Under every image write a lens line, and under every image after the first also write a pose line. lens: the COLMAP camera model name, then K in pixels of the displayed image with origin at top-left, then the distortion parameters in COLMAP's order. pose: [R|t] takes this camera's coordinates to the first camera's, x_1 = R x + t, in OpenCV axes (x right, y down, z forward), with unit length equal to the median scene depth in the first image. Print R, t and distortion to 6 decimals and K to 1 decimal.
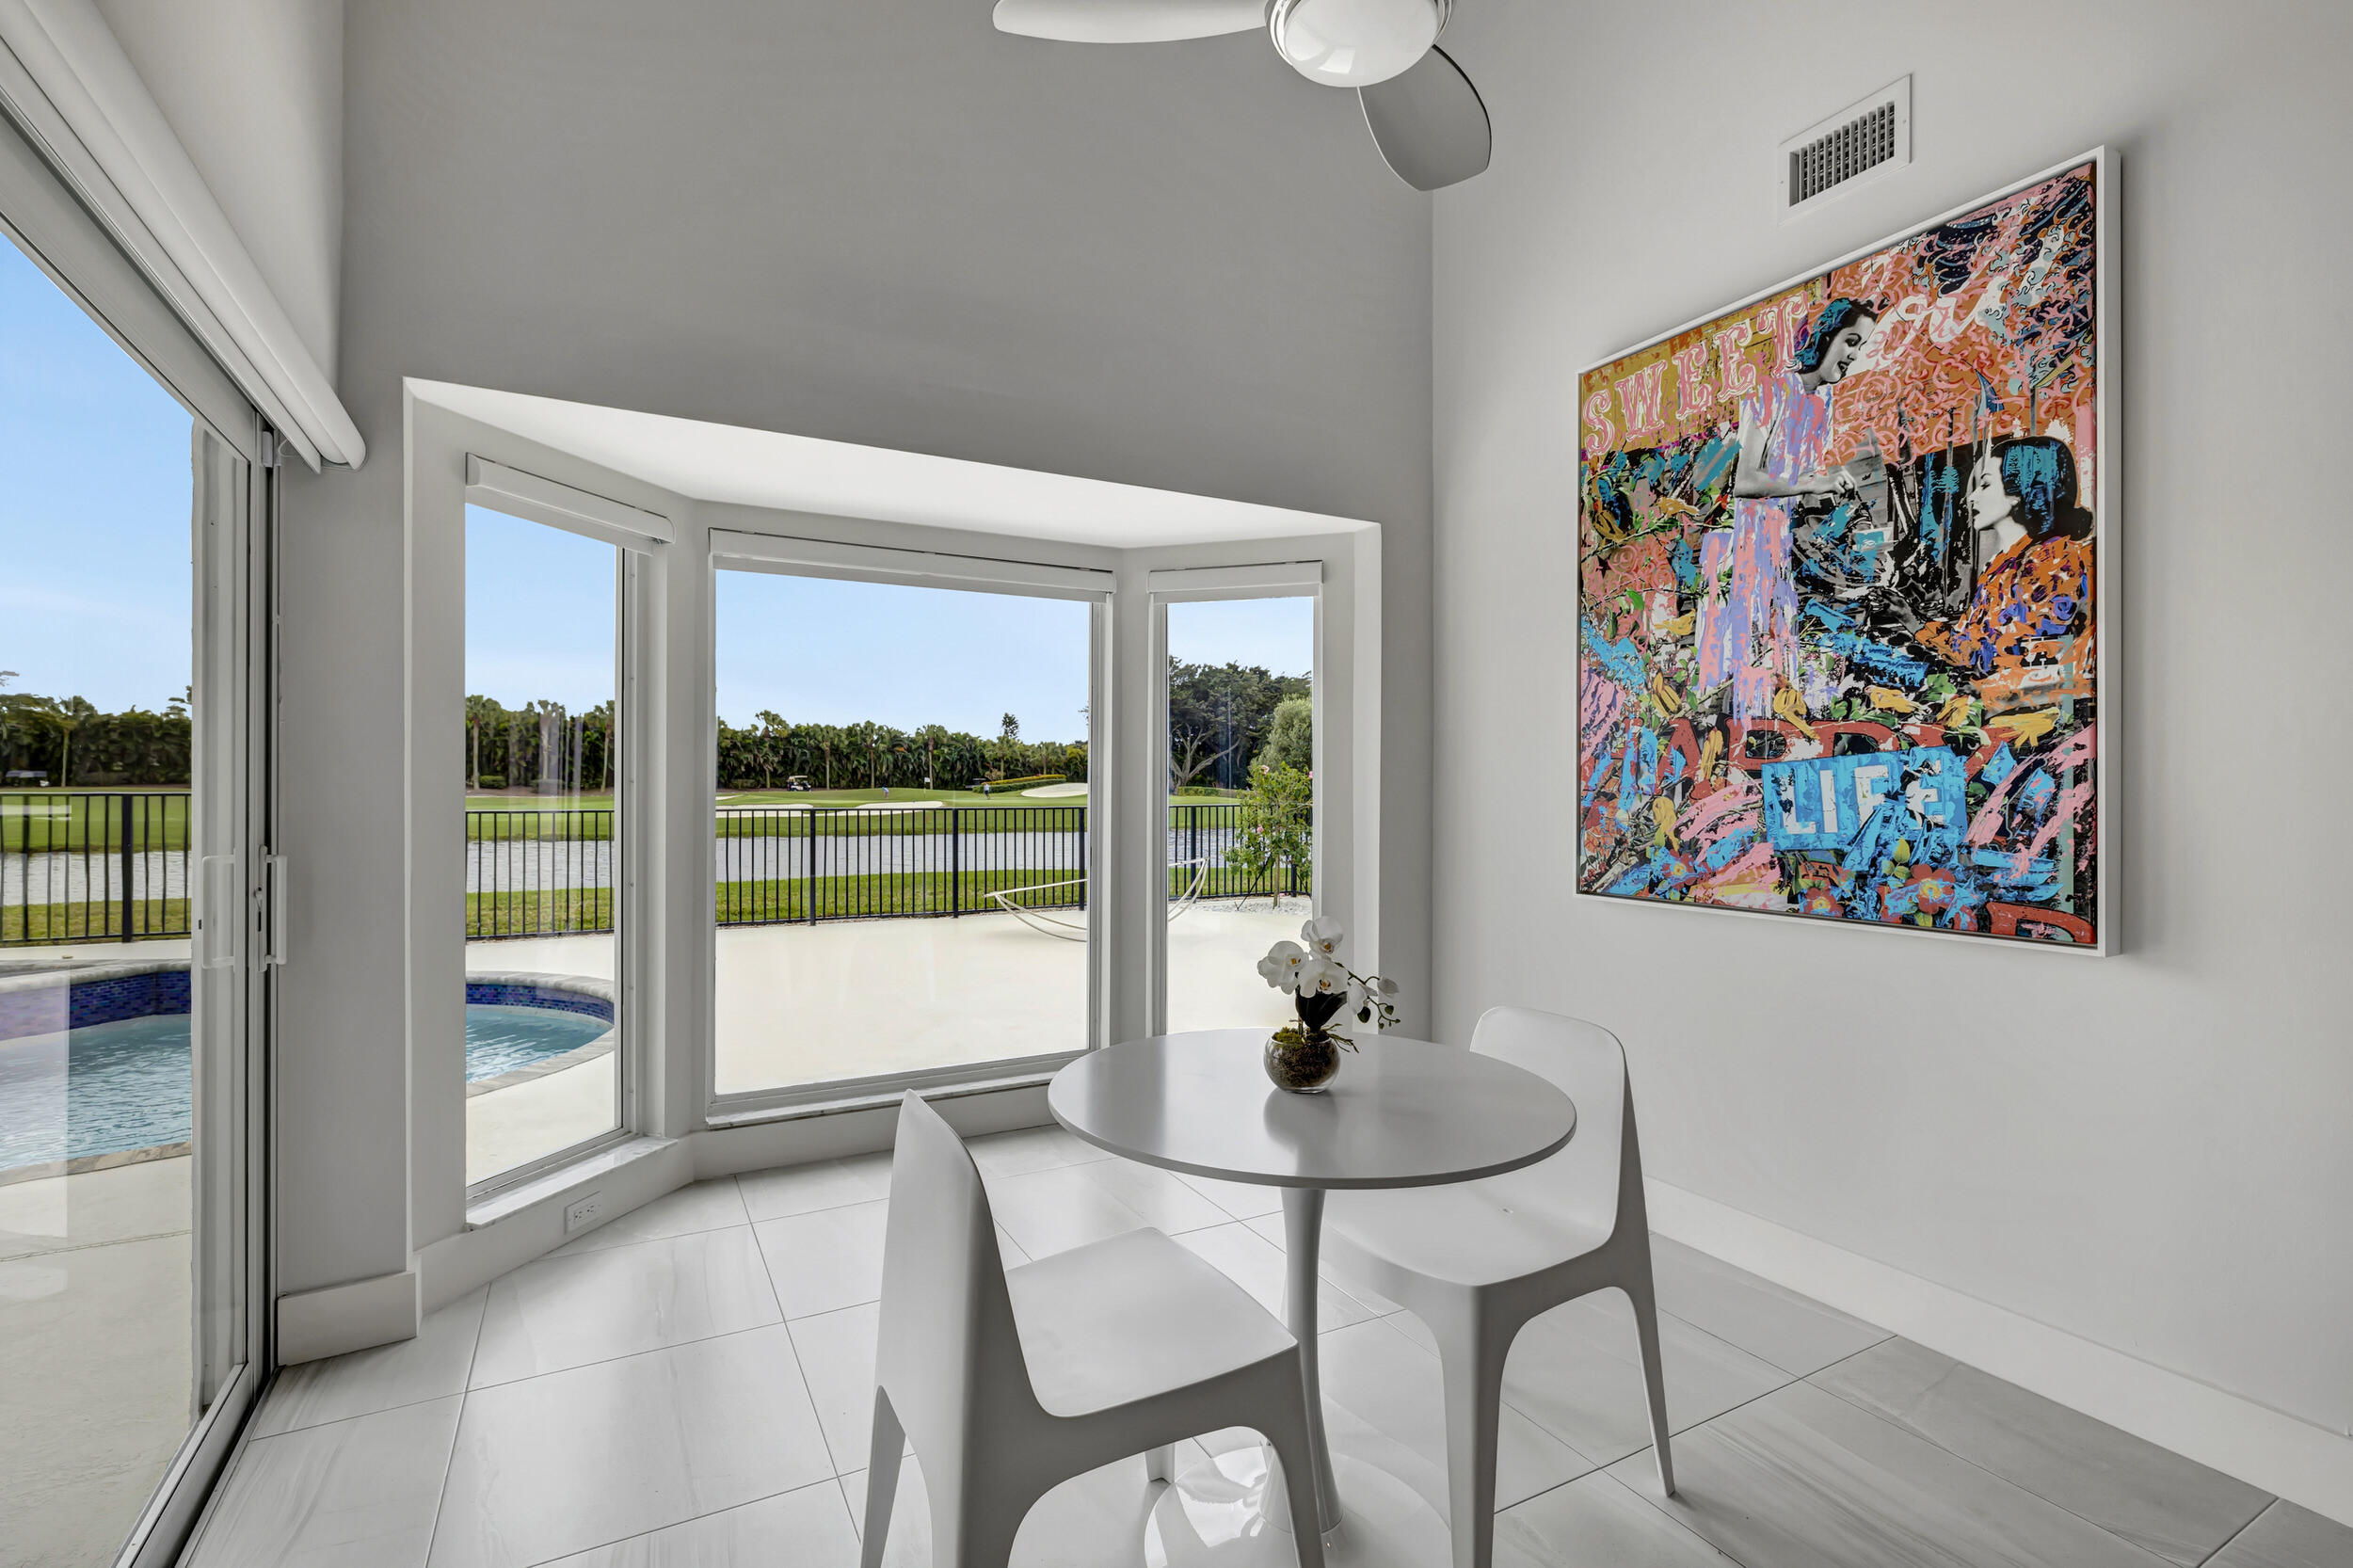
lens RADIAL K [[1065.8, 0, 1159.9], [0, 1065.8, 788.7], [0, 0, 1]] dist [-0.003530, 0.000762]
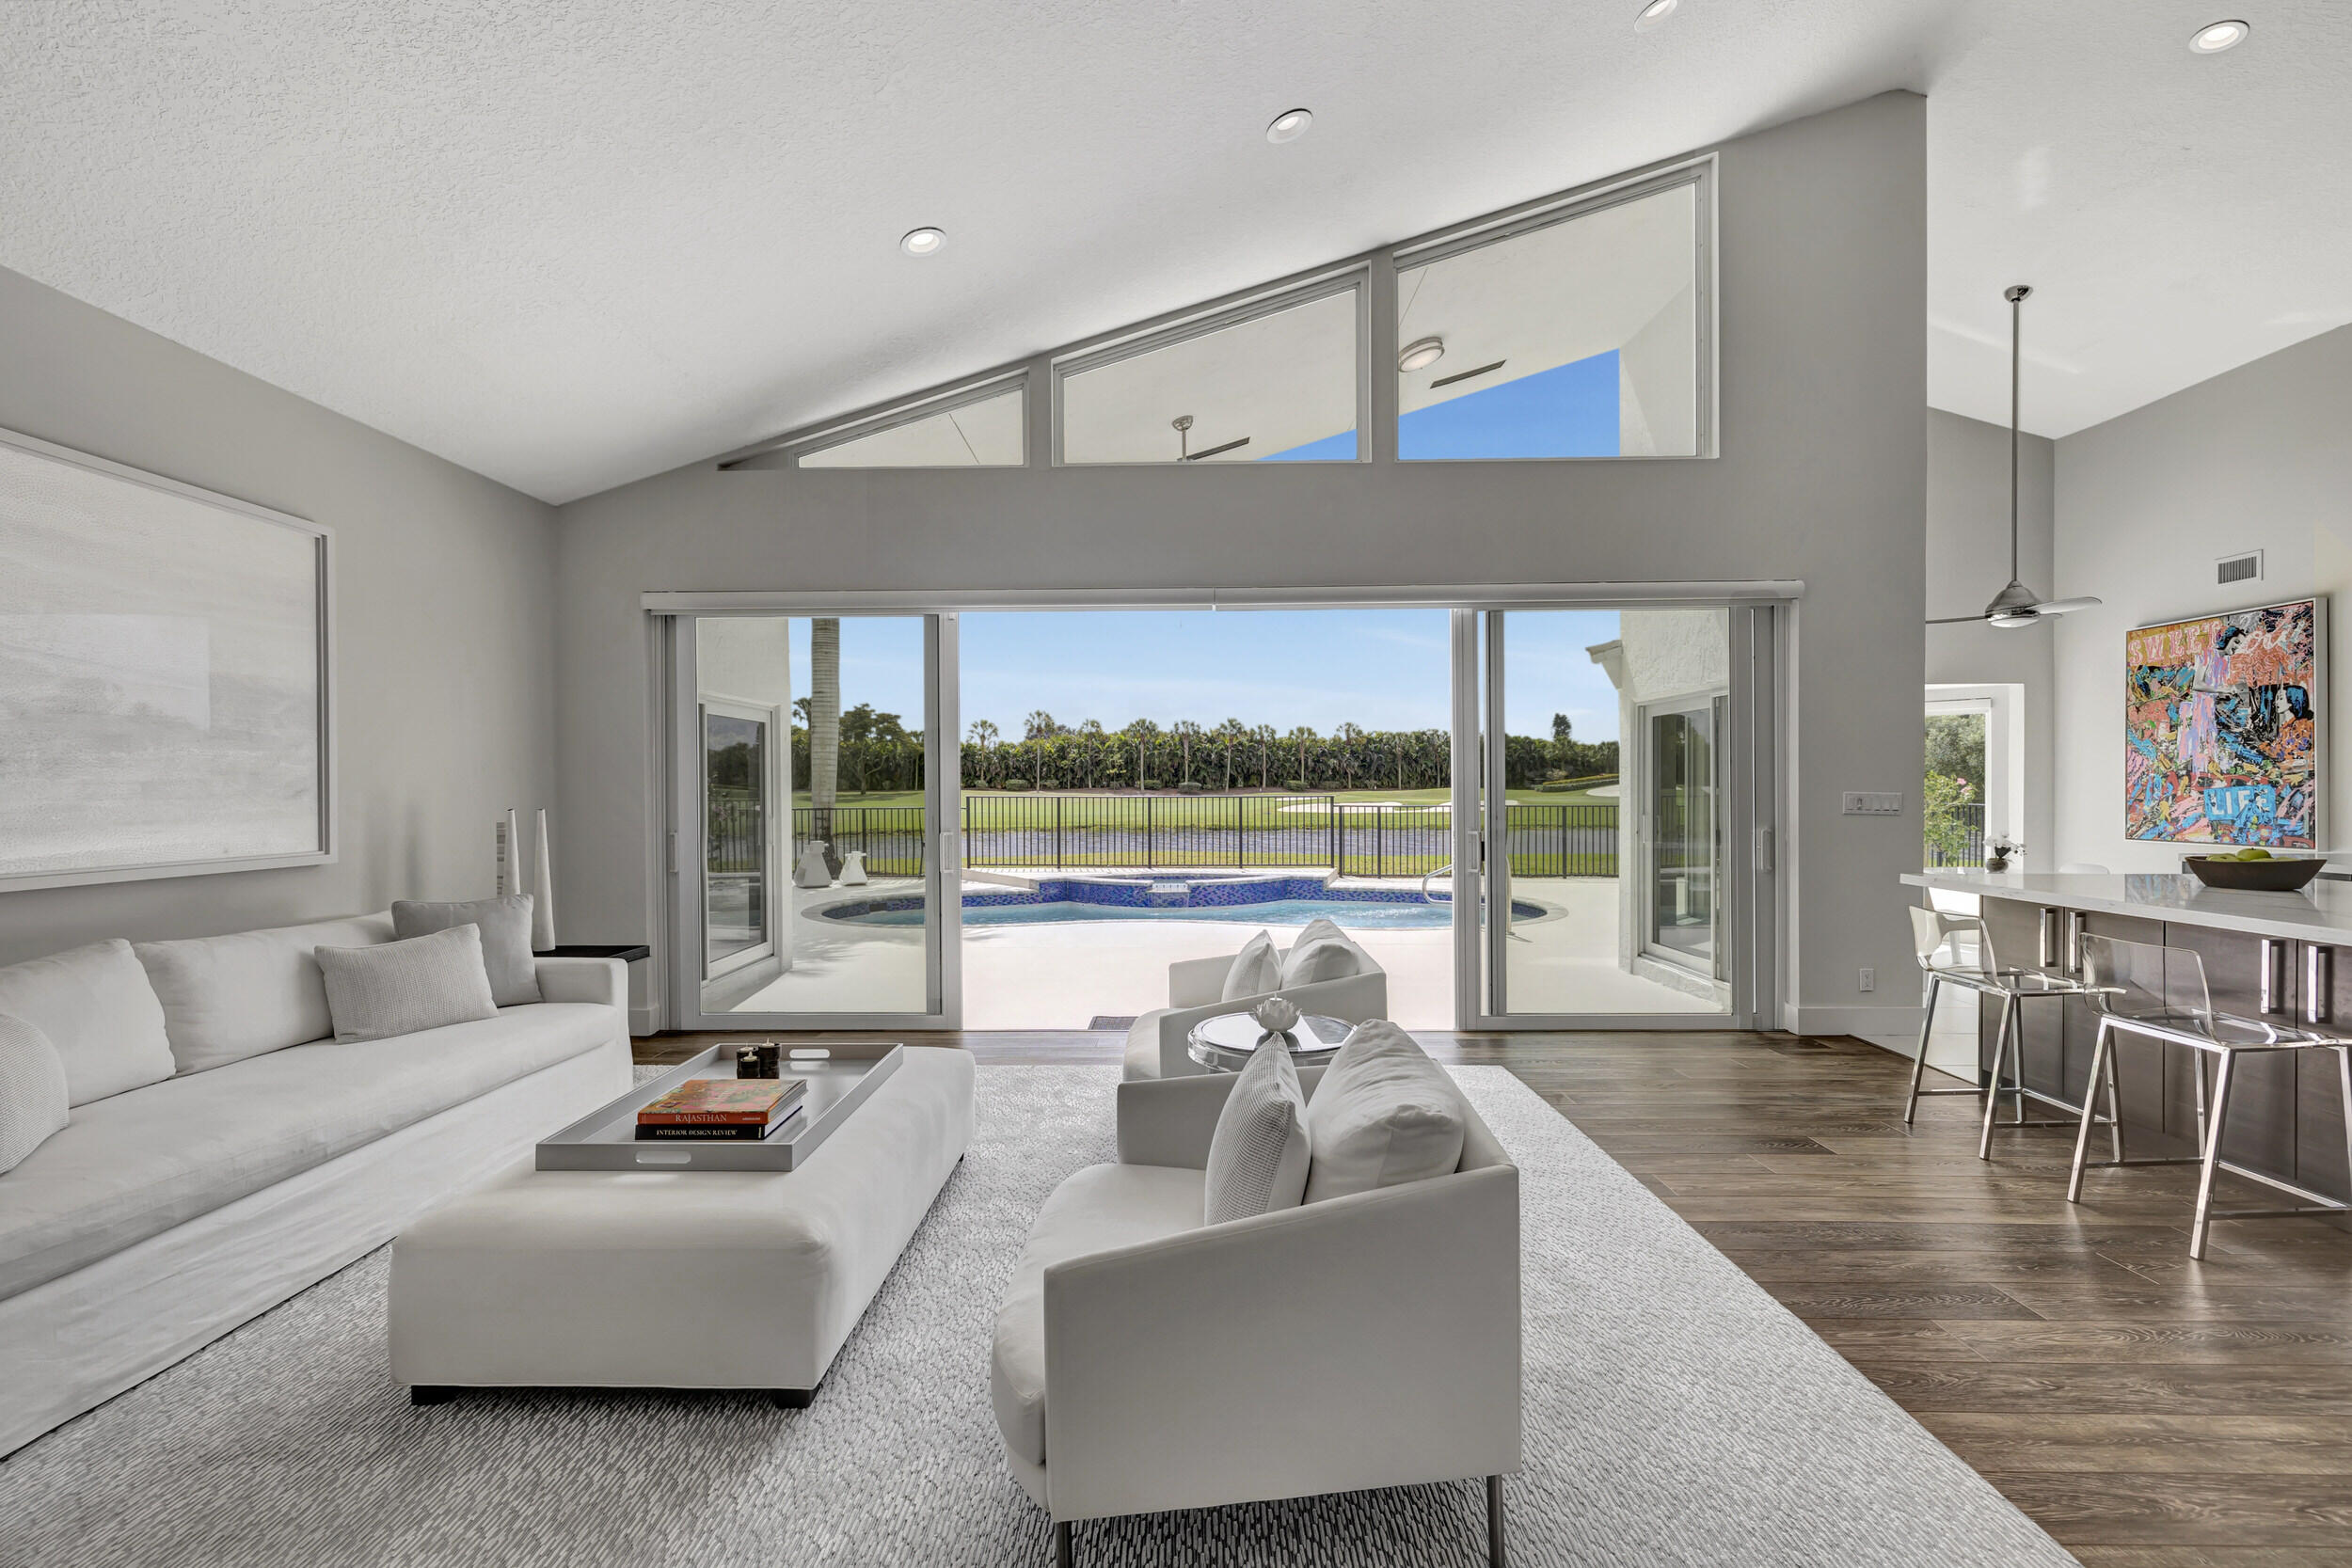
lens RADIAL K [[993.3, 0, 1161.8], [0, 993.3, 791.2], [0, 0, 1]] dist [0.002625, -0.000703]
pose [[0.869634, -0.003523, -0.493685, -0.446809], [0.005018, 0.999986, 0.001704, -0.031663], [0.493672, -0.003959, 0.869639, -2.271023]]
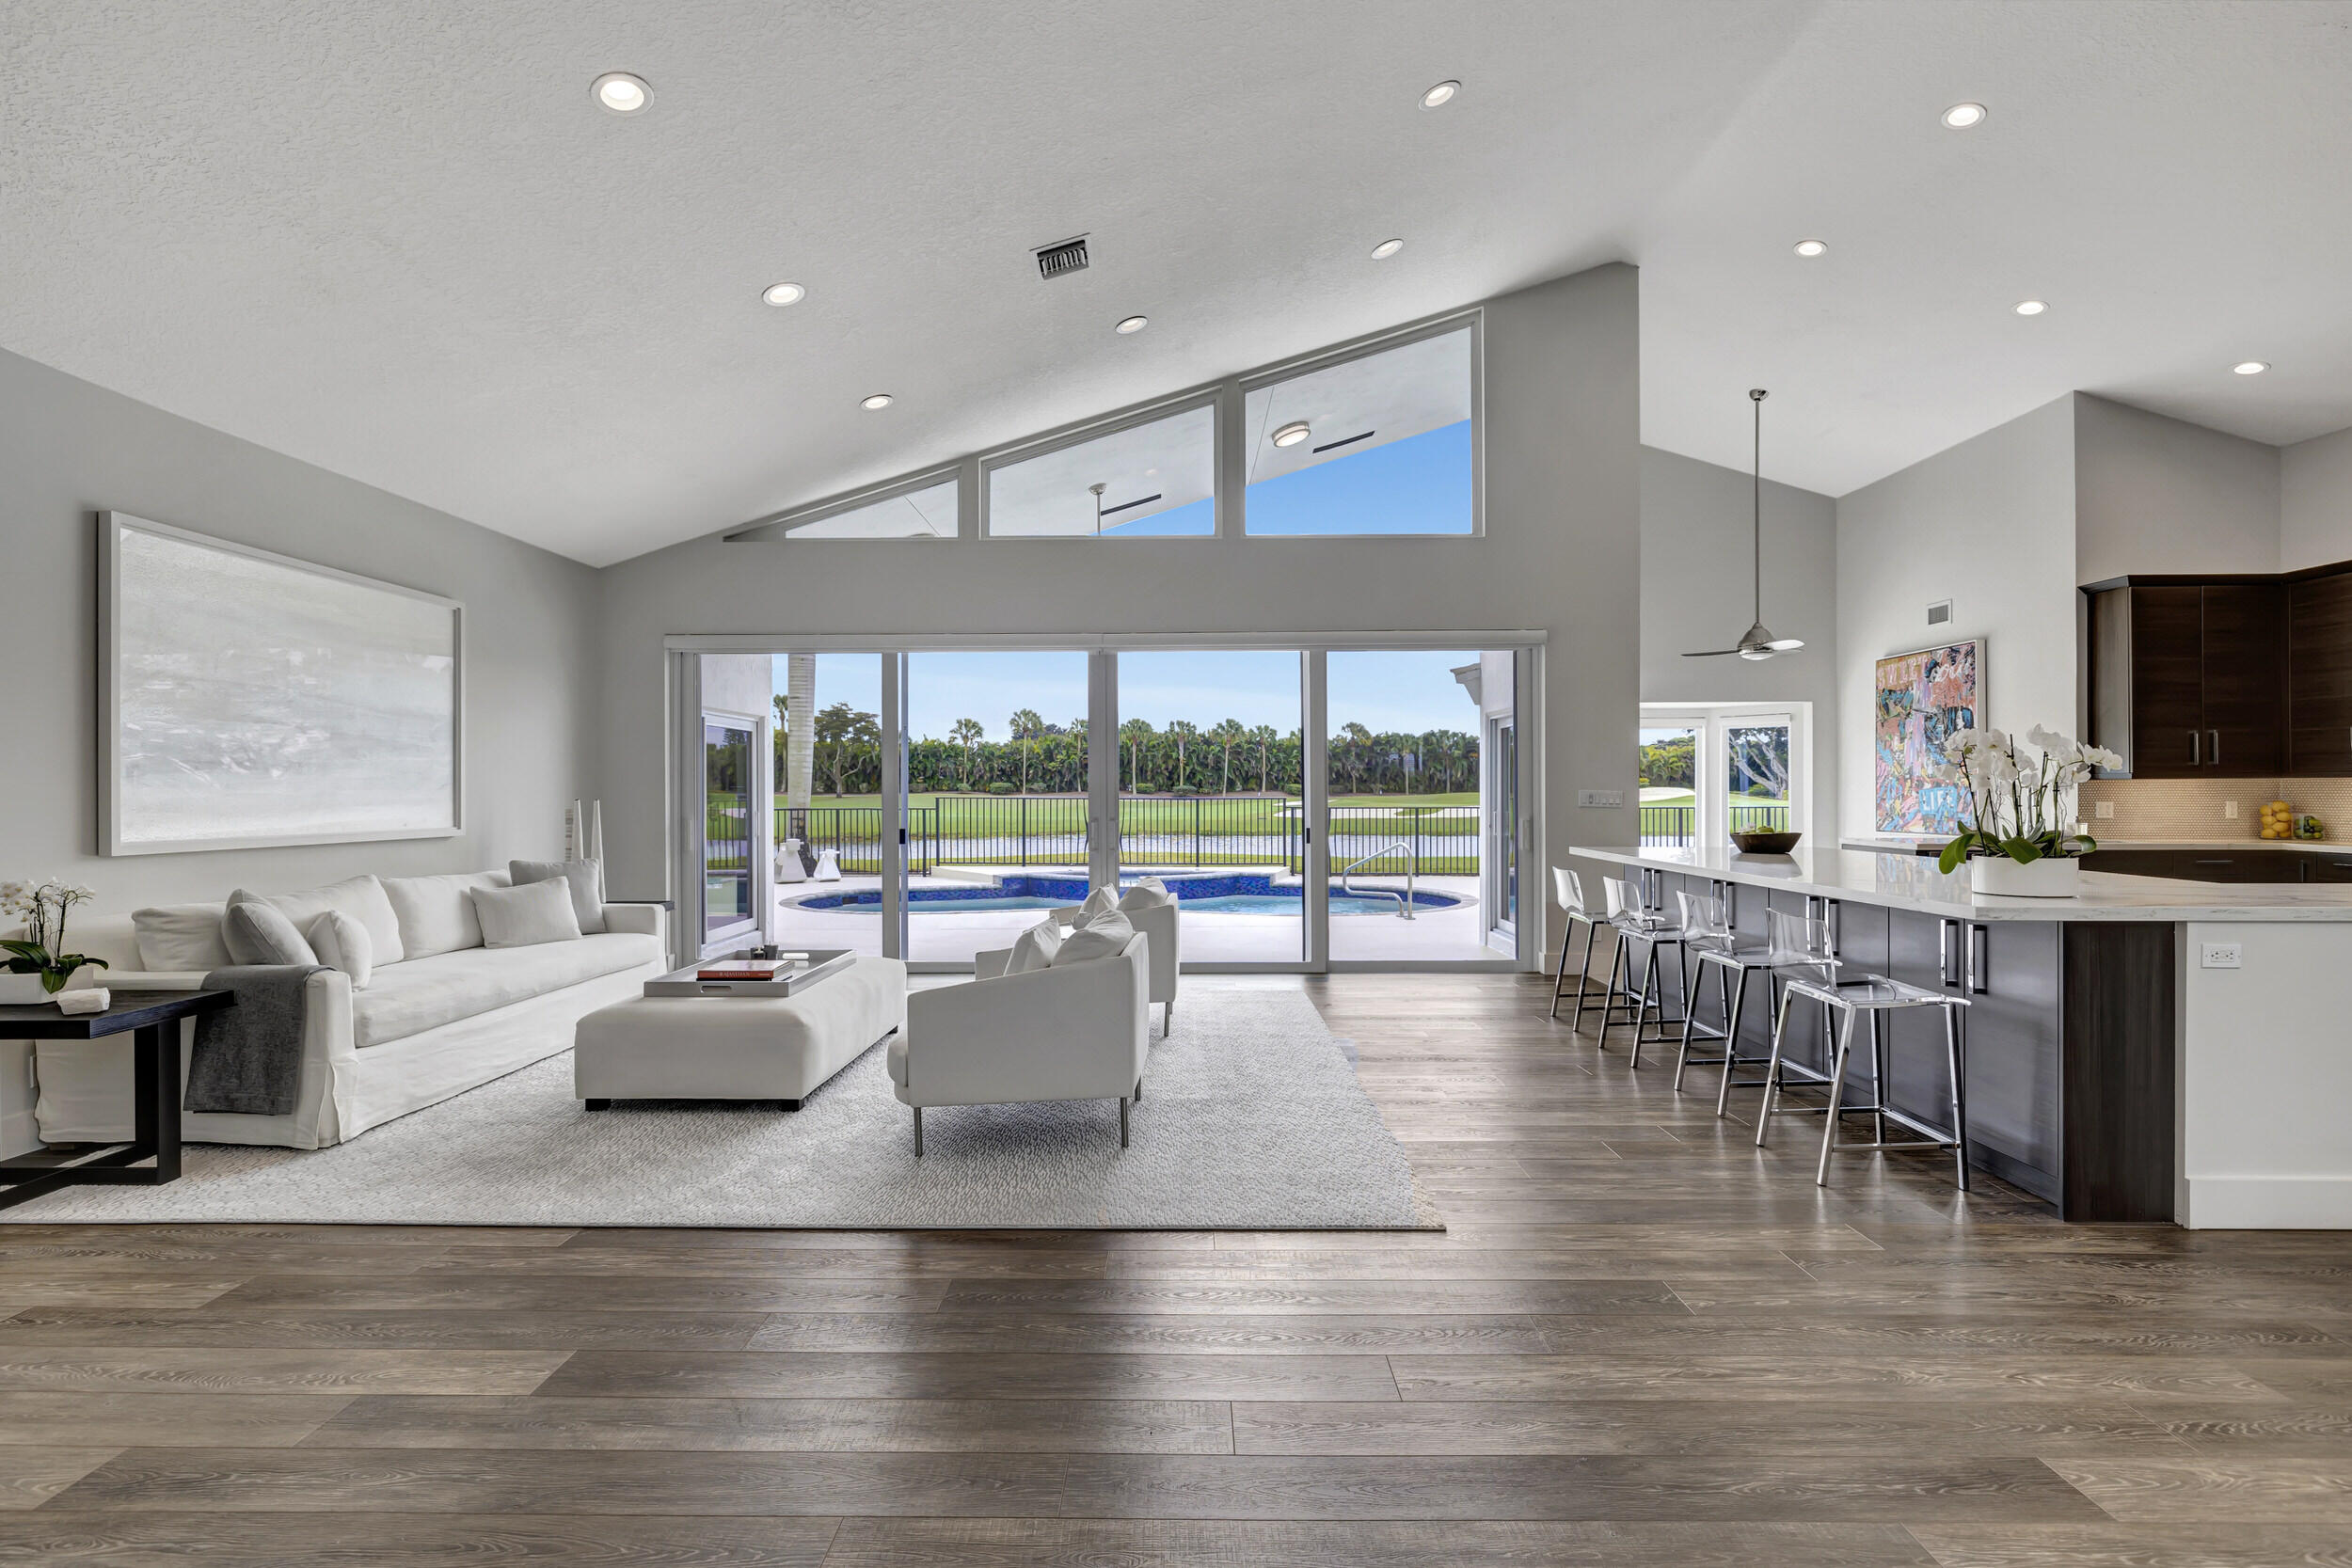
lens RADIAL K [[1065.2, 0, 1170.1], [0, 1065.2, 785.1], [0, 0, 1]] dist [-0.003530, 0.000762]
pose [[0.874047, -0.006405, -0.485799, 0.111809], [0.002952, 0.999965, -0.007873, -0.015987], [0.485833, 0.005447, 0.874035, -2.786361]]
